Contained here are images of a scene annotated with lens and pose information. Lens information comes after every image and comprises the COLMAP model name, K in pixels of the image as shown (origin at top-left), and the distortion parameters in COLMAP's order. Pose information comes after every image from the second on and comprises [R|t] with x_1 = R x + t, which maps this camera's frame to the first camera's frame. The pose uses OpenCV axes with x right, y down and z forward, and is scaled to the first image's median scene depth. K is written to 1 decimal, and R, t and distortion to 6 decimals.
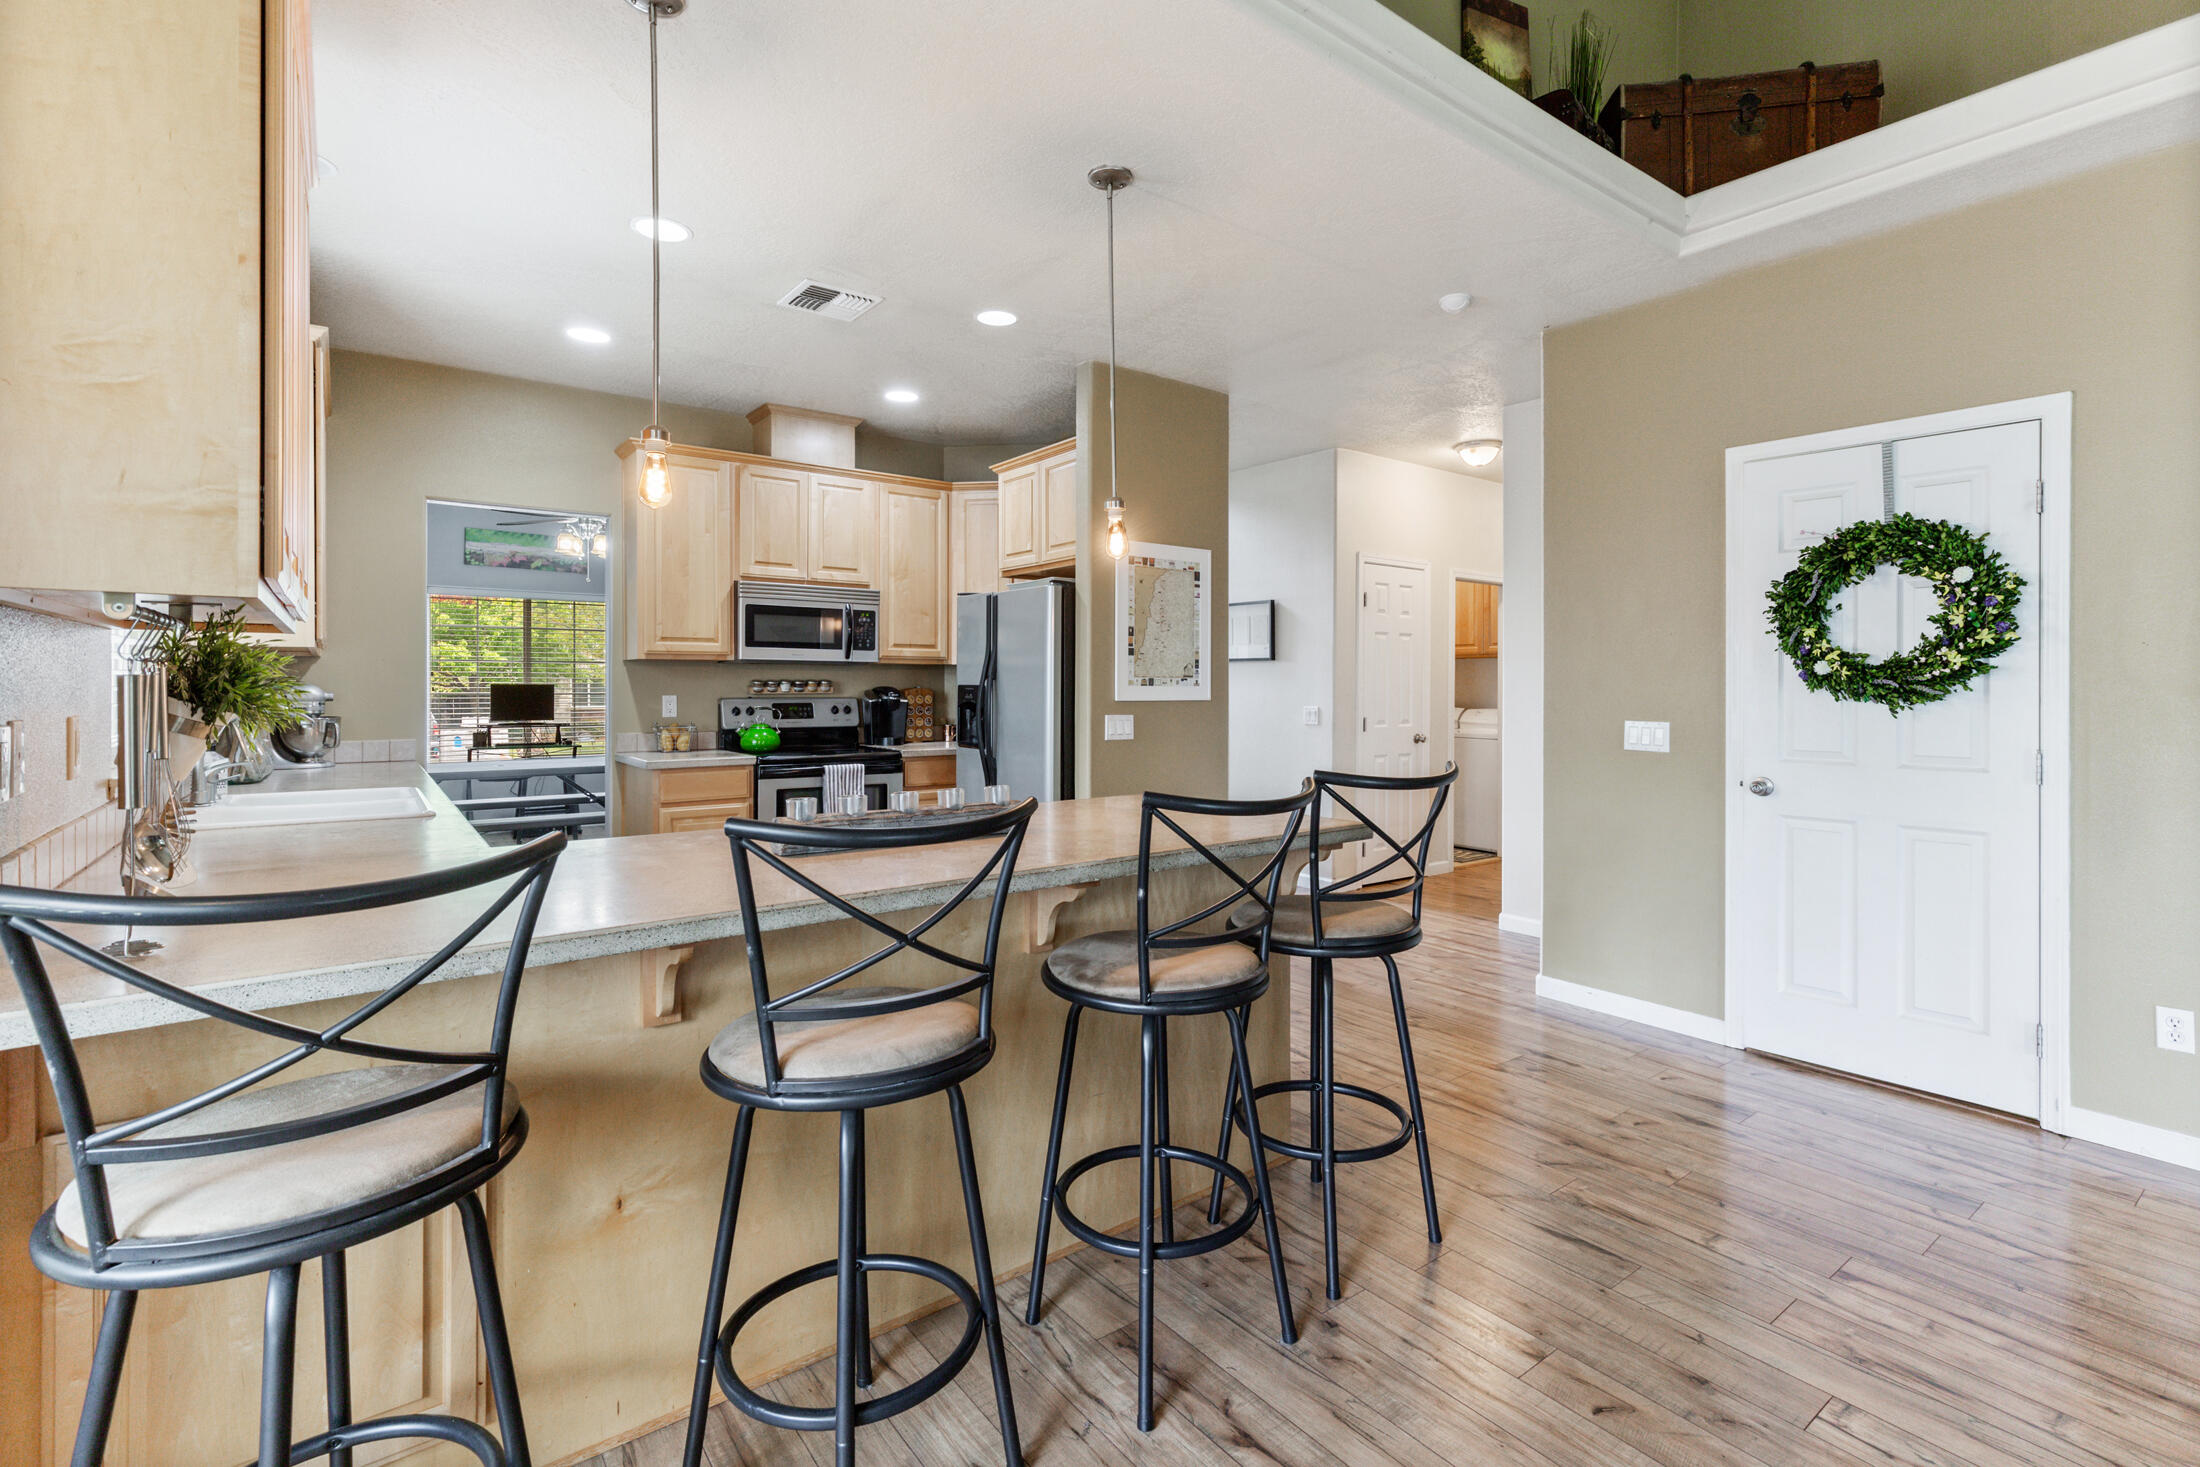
lens RADIAL K [[998.5, 0, 1101.9], [0, 998.5, 688.4], [0, 0, 1]] dist [0.002641, -0.000454]
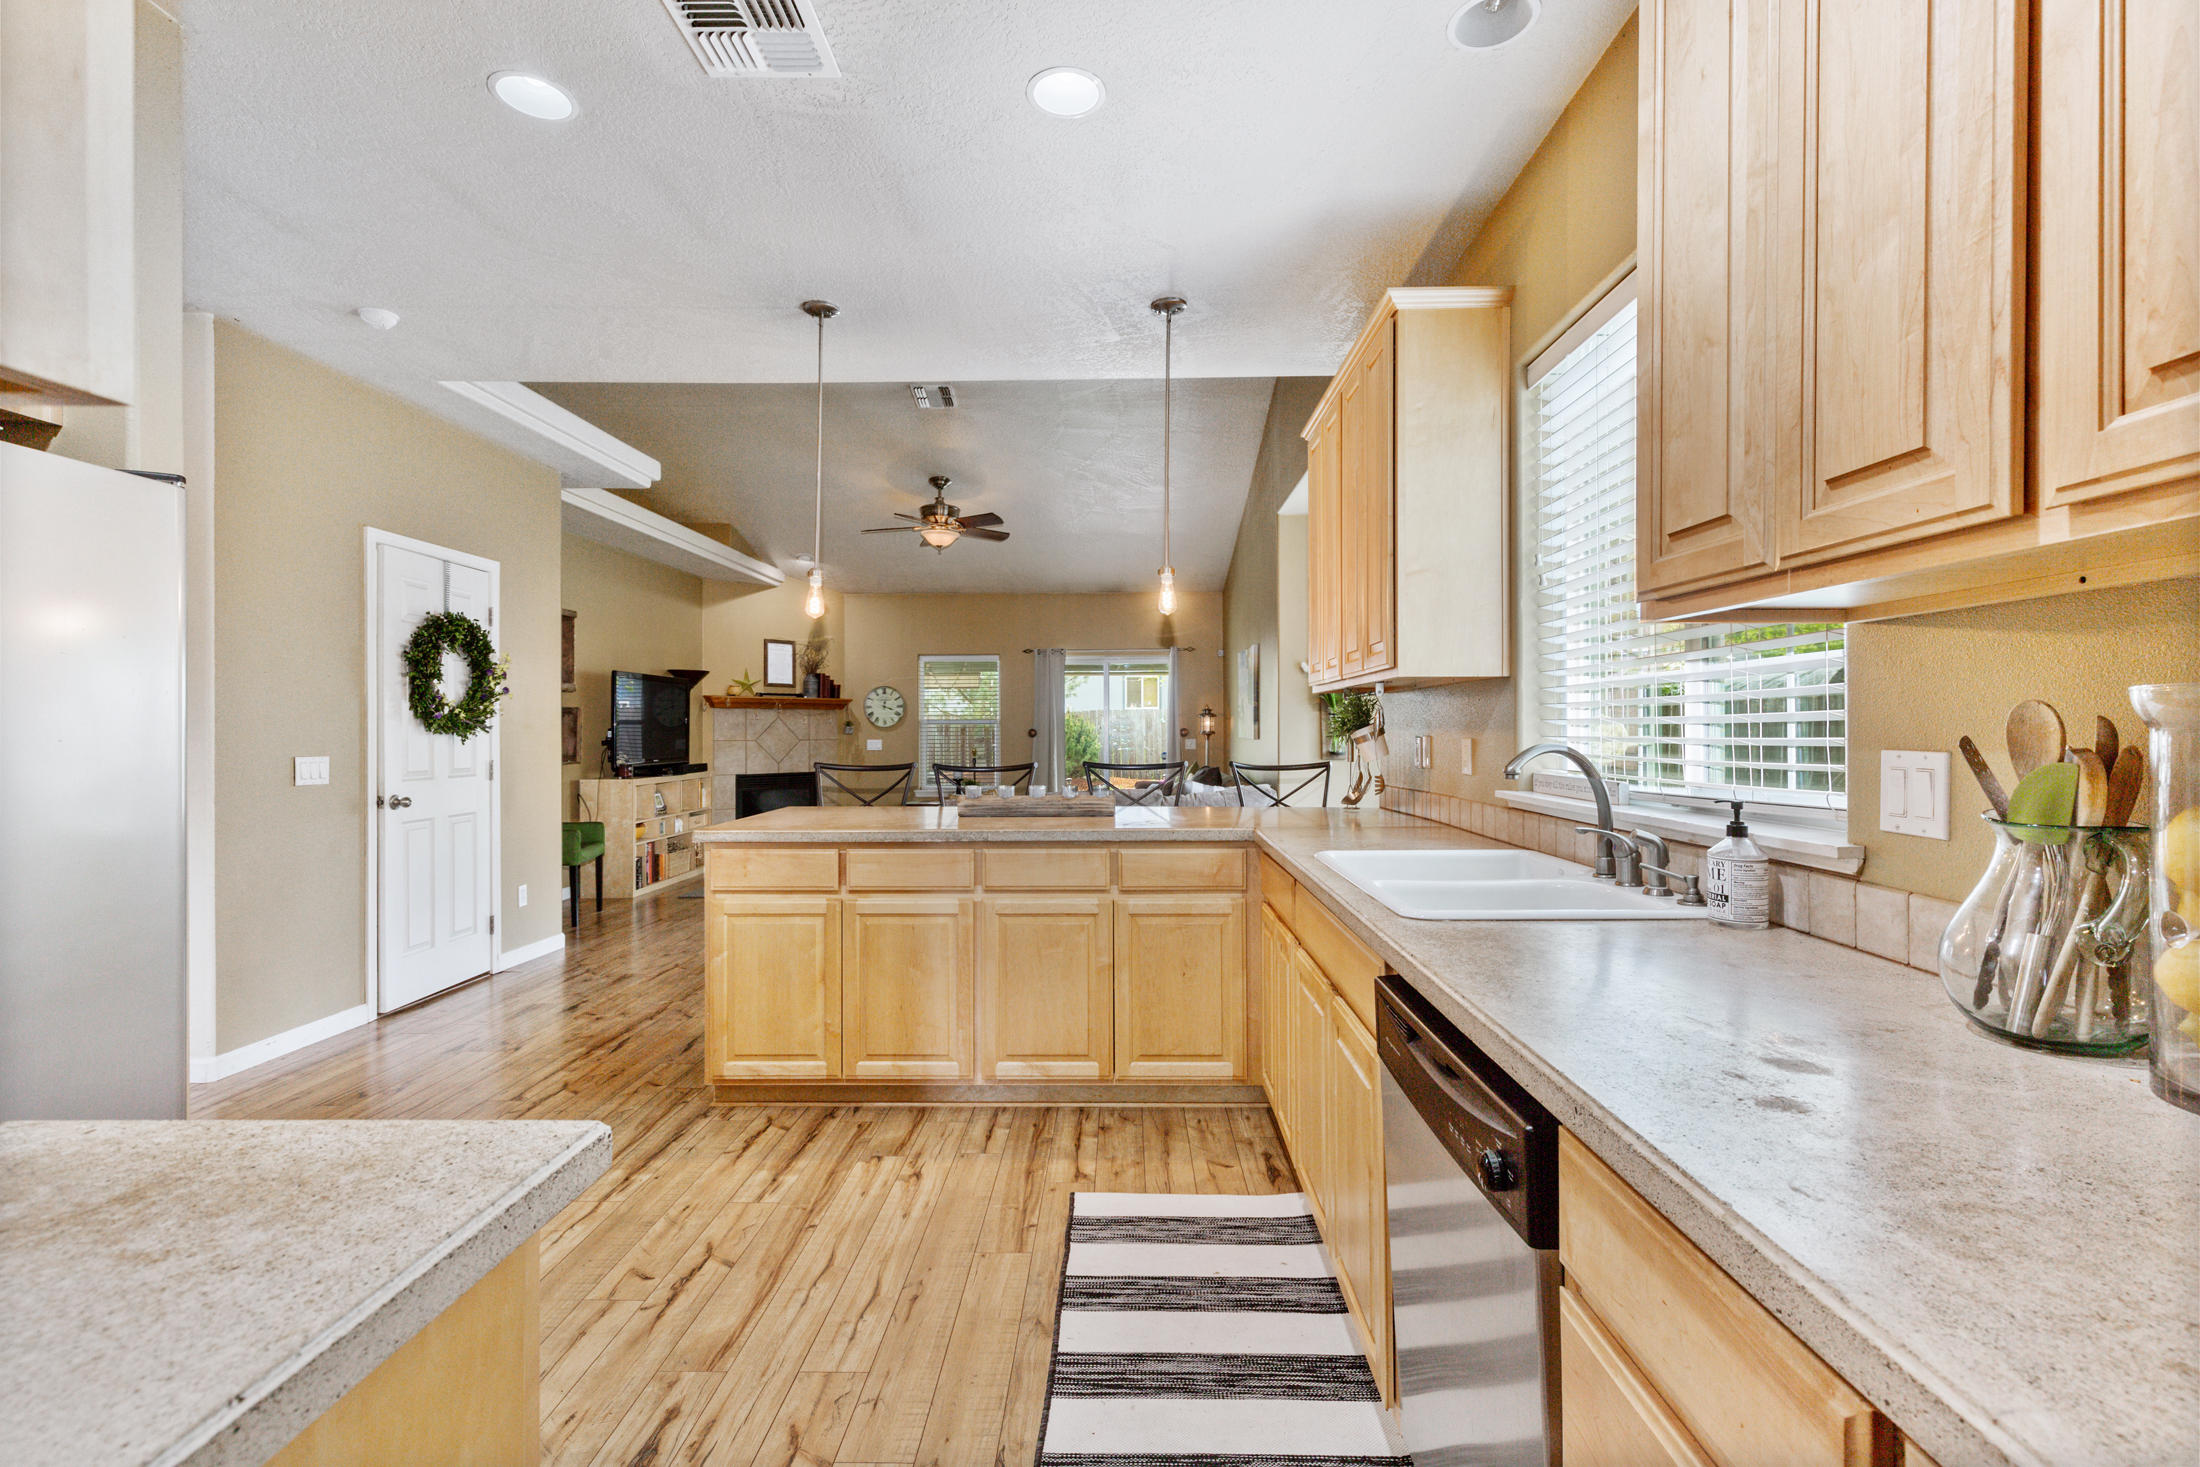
lens RADIAL K [[998.5, 0, 1117.2], [0, 998.5, 721.6], [0, 0, 1]] dist [0.002641, -0.000454]
pose [[-0.788438, 0.004706, 0.615096, -0.571843], [0.005506, 0.999985, -0.000592, 0.000554], [-0.615090, 0.002920, -0.788452, 0.965771]]
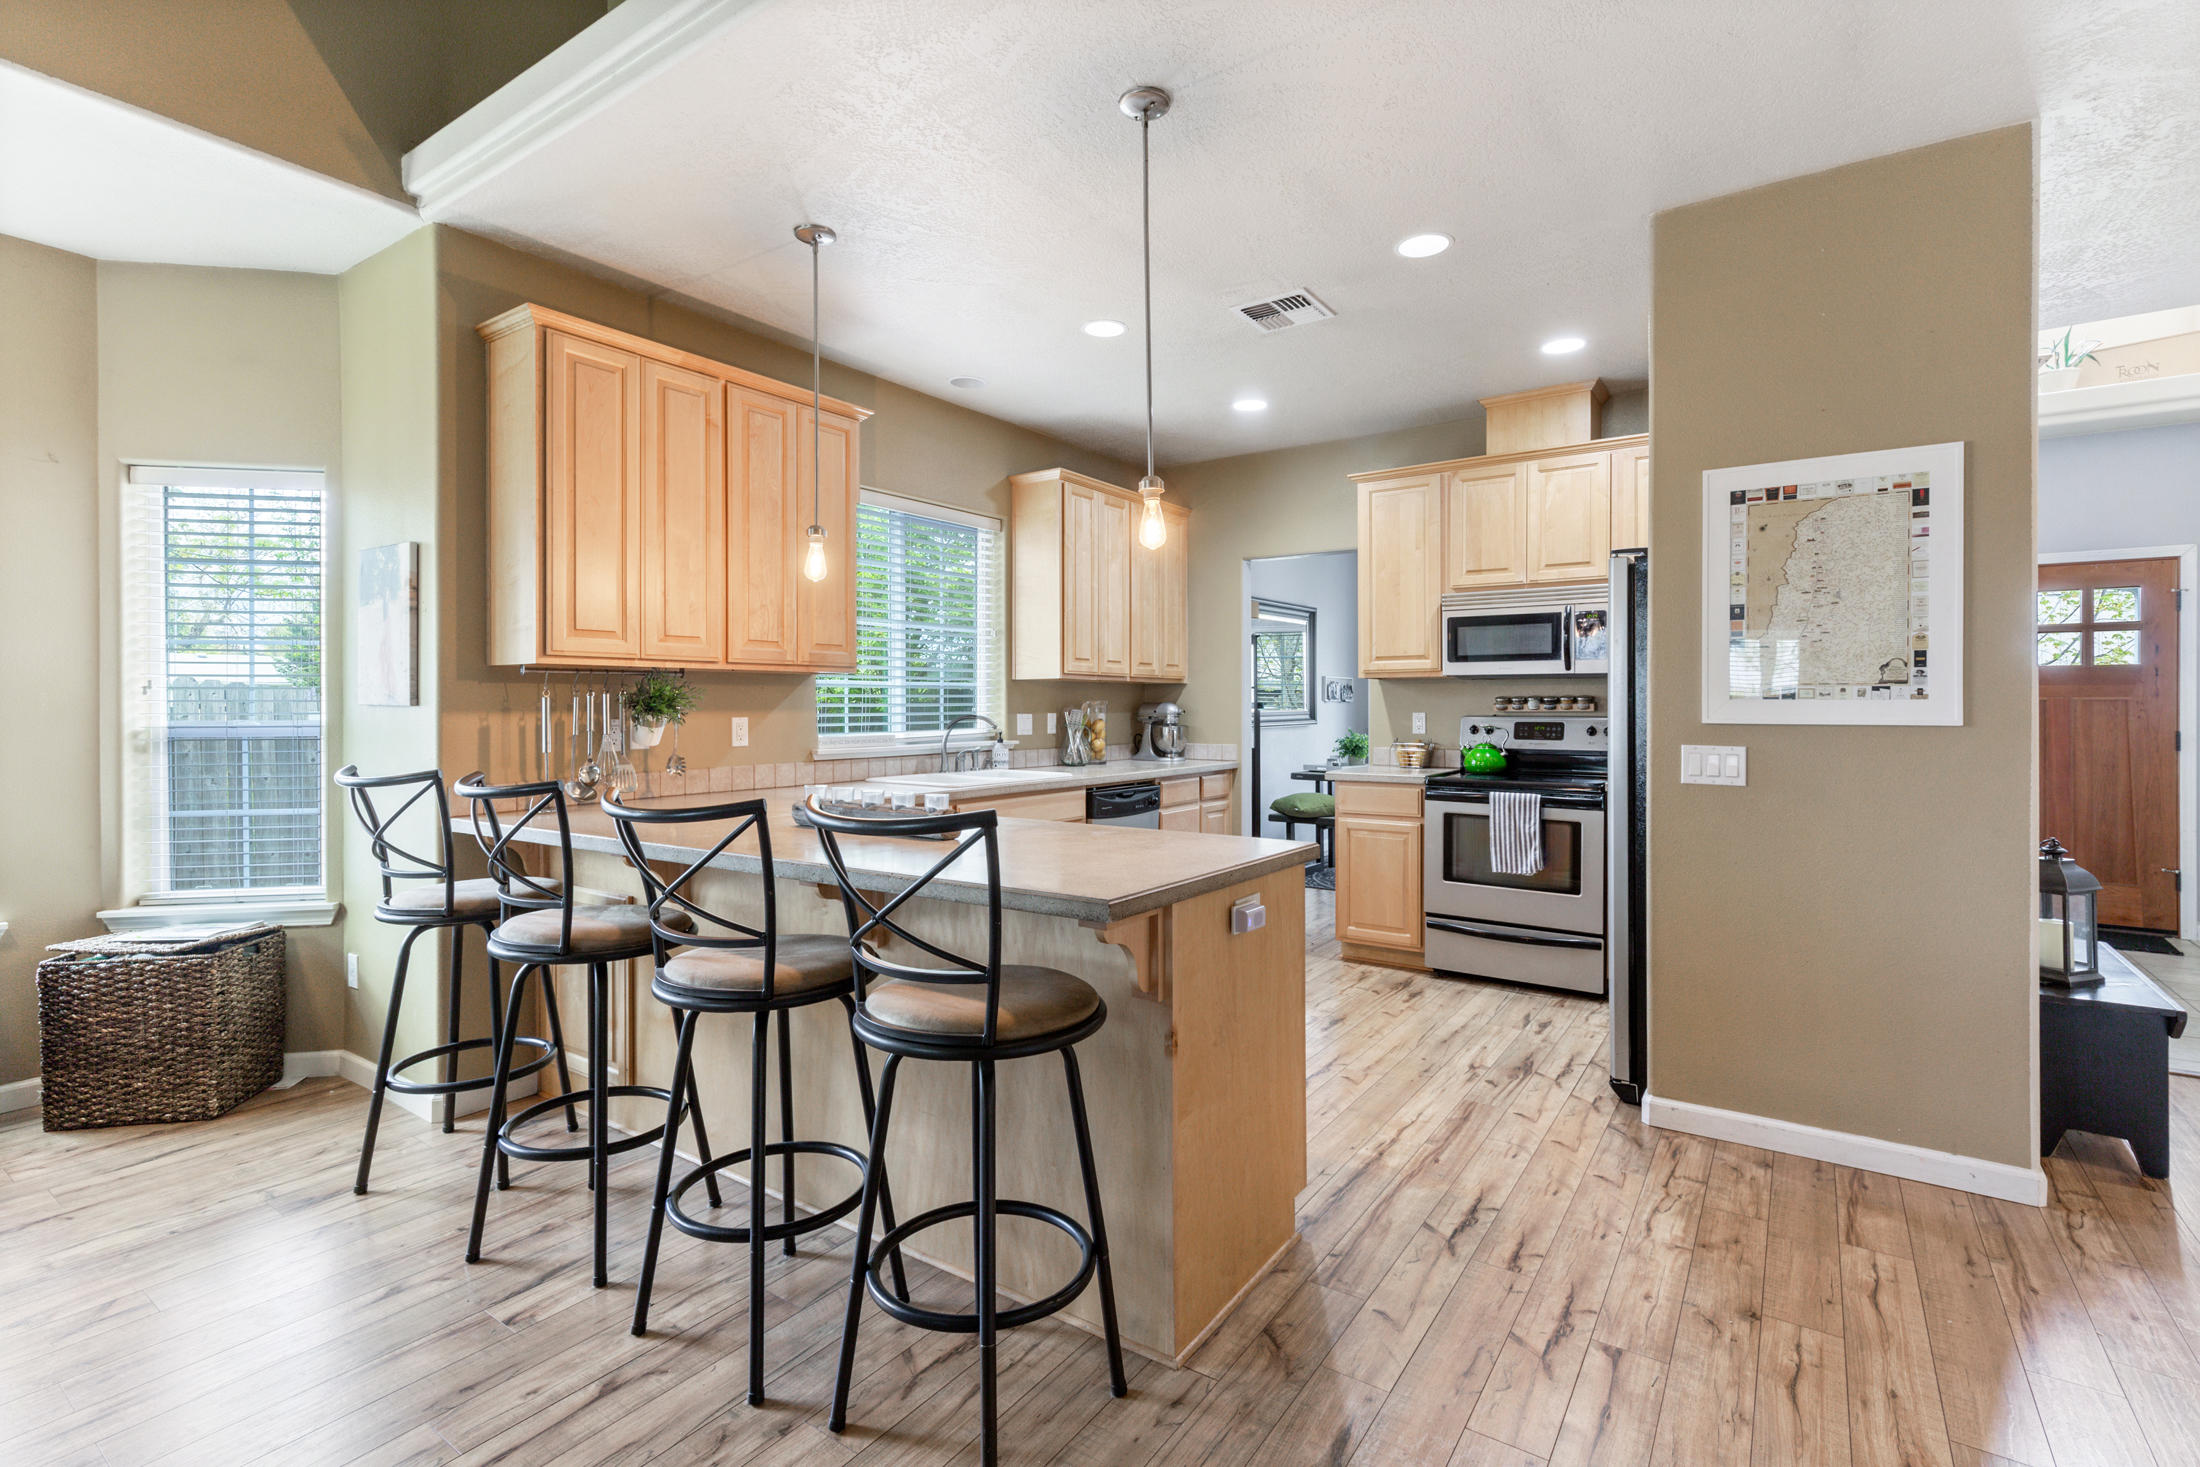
lens RADIAL K [[998.5, 0, 1117.0], [0, 998.5, 705.8], [0, 0, 1]] dist [0.002641, -0.000454]
pose [[0.317481, -0.002503, -0.948261, 0.448969], [-0.000559, 0.999996, -0.002827, 0.003041], [0.948265, 0.001428, 0.317478, 0.389876]]
